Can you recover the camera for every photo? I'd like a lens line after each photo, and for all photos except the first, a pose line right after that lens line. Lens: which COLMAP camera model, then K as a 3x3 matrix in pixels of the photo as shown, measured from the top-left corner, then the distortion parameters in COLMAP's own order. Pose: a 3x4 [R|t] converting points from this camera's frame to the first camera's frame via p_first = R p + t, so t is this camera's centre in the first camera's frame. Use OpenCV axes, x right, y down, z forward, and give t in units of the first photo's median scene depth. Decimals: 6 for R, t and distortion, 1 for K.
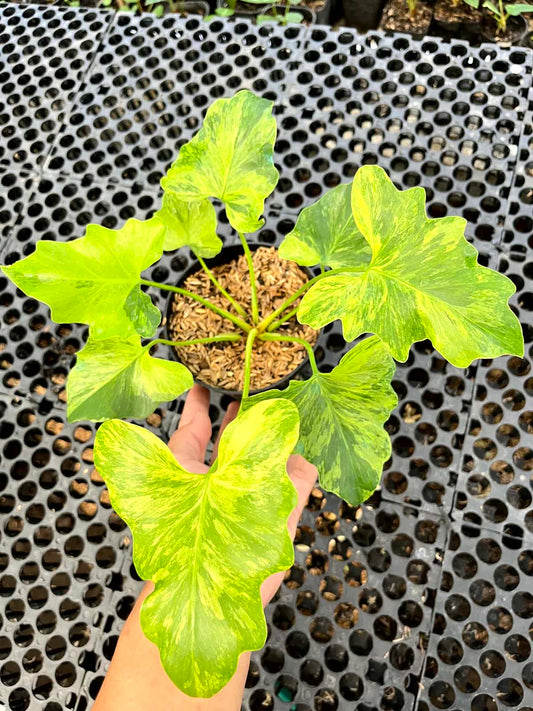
lens RADIAL K [[569.2, 0, 272.0], [0, 569.2, 356.2], [0, 0, 1]] dist [0.036926, -0.105325]
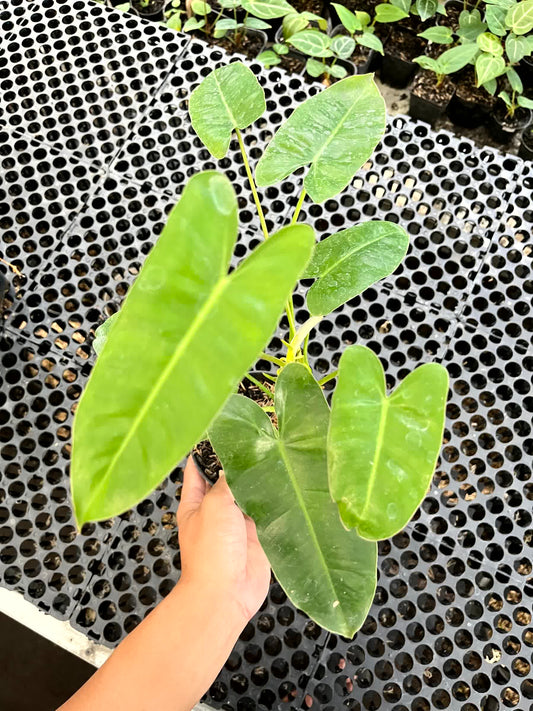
lens RADIAL K [[569.2, 0, 273.1], [0, 569.2, 361.0], [0, 0, 1]] dist [0.036926, -0.105325]
pose [[0.978199, 0.195314, 0.070565, -0.078327], [-0.199151, 0.978581, 0.052141, -0.068762], [-0.058870, -0.065057, 0.996144, -0.247181]]
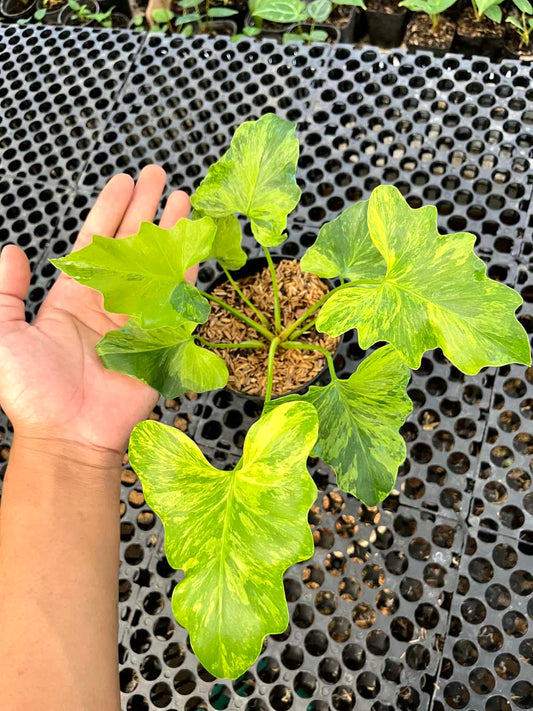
lens RADIAL K [[569.2, 0, 269.6], [0, 569.2, 358.8], [0, 0, 1]] dist [0.036926, -0.105325]
pose [[0.998847, 0.007505, -0.047422, 0.003864], [-0.008094, 0.999892, -0.012239, 0.002733], [0.047325, 0.012609, 0.998800, -0.032427]]
